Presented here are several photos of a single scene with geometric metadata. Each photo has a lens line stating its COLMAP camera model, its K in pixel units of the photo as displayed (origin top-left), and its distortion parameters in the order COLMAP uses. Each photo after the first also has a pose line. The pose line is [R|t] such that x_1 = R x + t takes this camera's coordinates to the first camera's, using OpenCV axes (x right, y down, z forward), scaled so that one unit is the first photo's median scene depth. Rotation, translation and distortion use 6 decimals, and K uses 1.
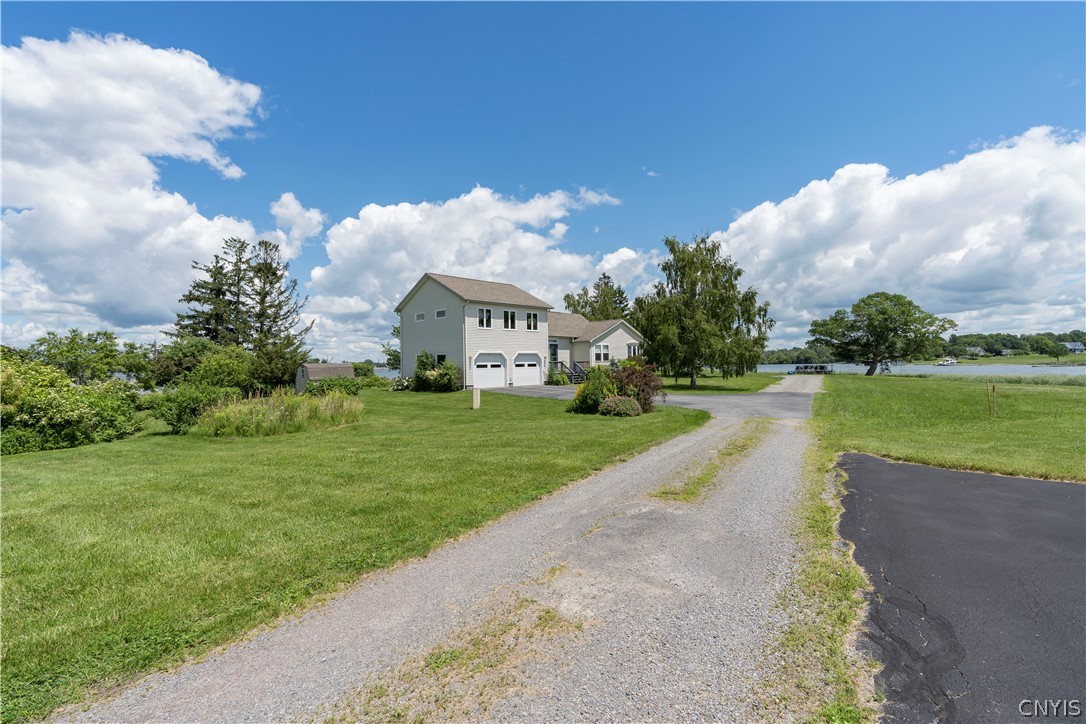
lens RADIAL K [[497.6, 0, 543.0], [0, 497.6, 362.0], [0, 0, 1]] dist [-0.003025, -0.000093]
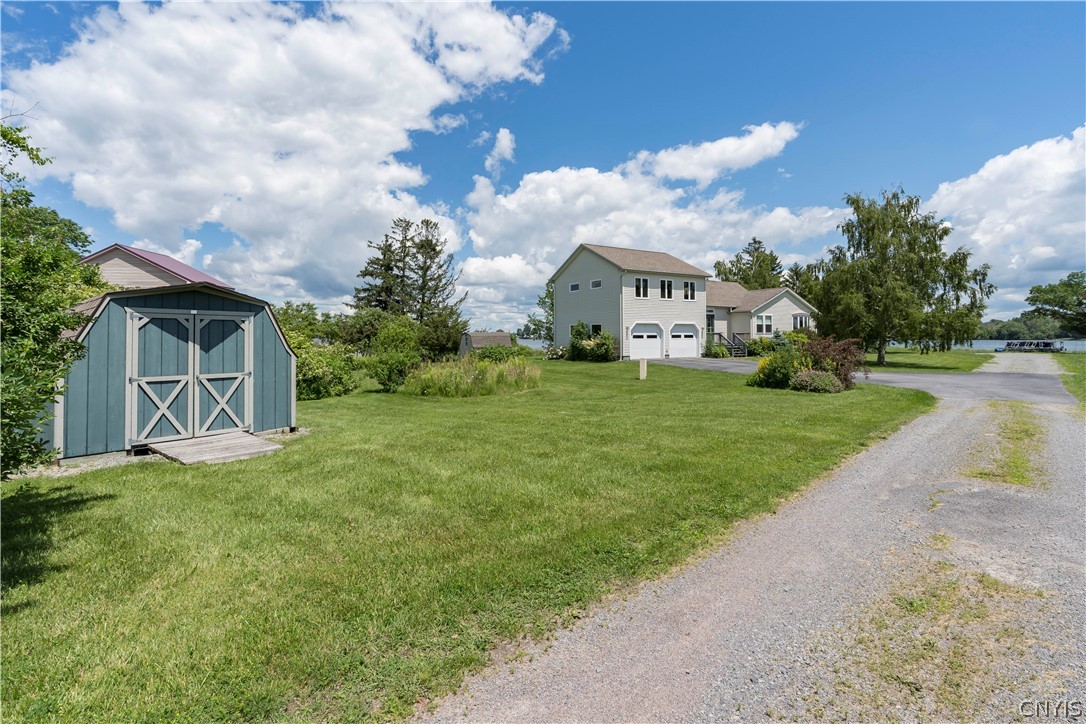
lens RADIAL K [[523.8, 0, 365.5], [0, 523.8, 330.9], [0, 0, 1]] dist [-0.000344, 0.000316]
pose [[0.966645, 0.007481, -0.256010, -0.383855], [-0.011056, 0.999860, -0.012530, 0.016175], [0.255881, 0.014943, 0.966593, -0.139901]]
